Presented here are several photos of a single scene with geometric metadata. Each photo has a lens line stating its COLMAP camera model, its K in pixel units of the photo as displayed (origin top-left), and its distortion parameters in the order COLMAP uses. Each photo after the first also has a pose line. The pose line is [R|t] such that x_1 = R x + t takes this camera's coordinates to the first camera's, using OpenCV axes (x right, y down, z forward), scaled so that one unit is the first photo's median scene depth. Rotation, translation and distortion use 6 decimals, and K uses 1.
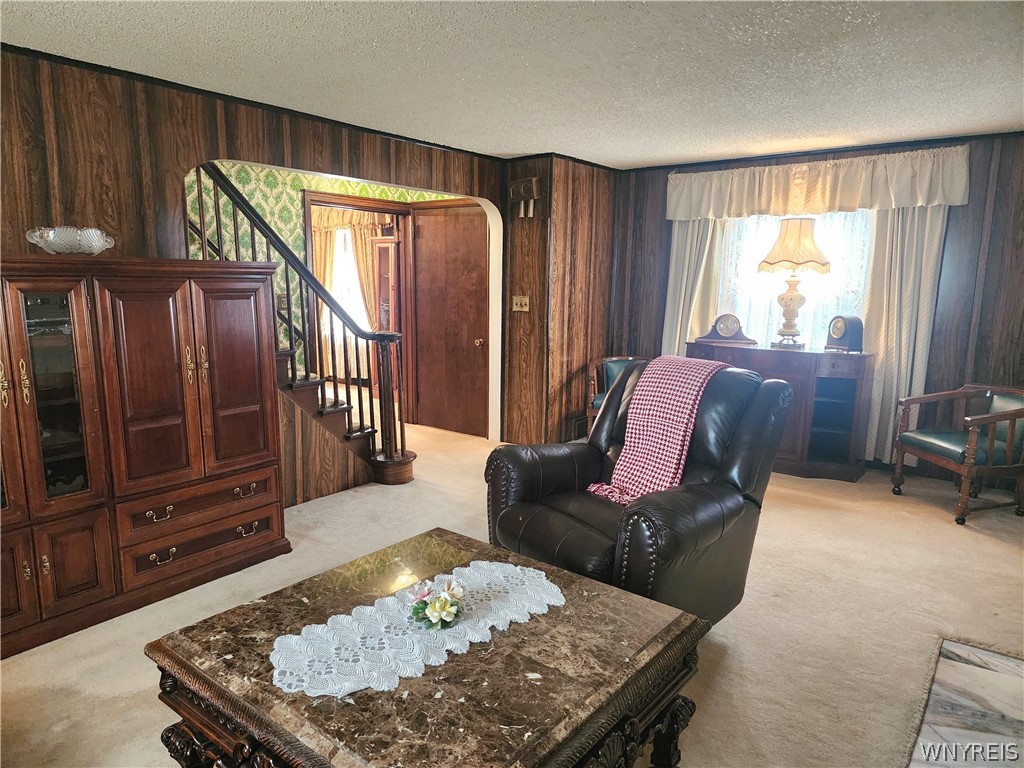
lens RADIAL K [[692.2, 0, 507.1], [0, 692.2, 378.9], [0, 0, 1]] dist [0.071936, -0.058607]
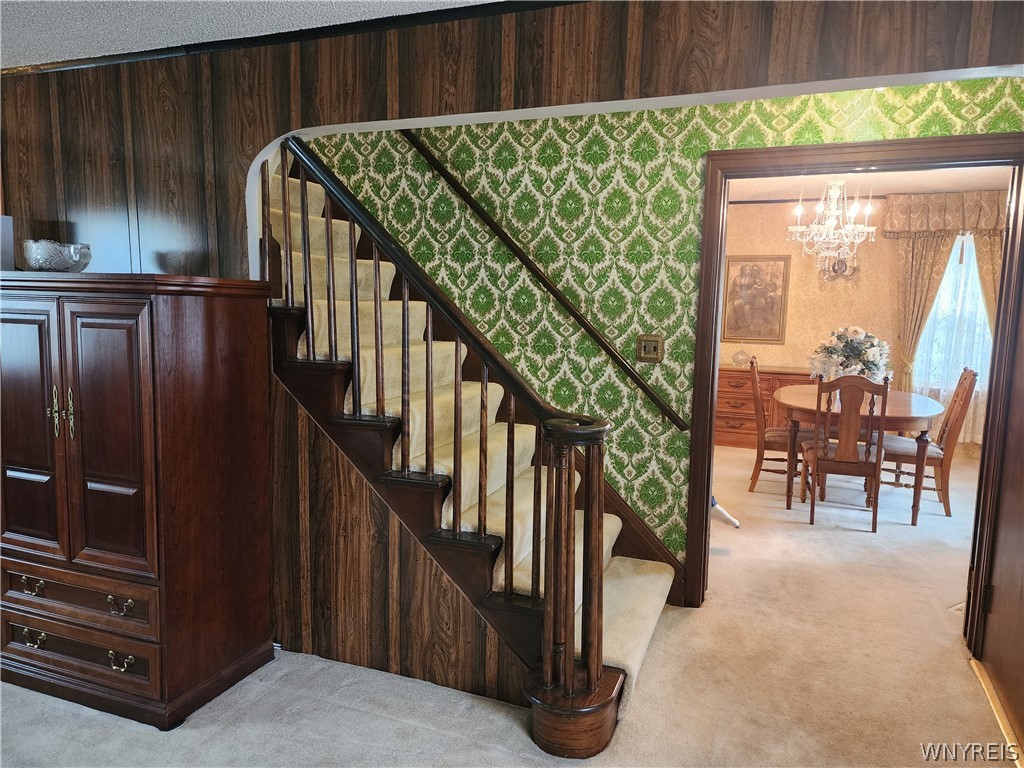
lens RADIAL K [[692.2, 0, 510.2], [0, 692.2, 380.8], [0, 0, 1]] dist [0.071936, -0.058607]
pose [[0.265671, 0.113754, -0.957329, 0.324523], [-0.158416, 0.984667, 0.073040, -0.150282], [0.950959, 0.132252, 0.279618, 1.010010]]
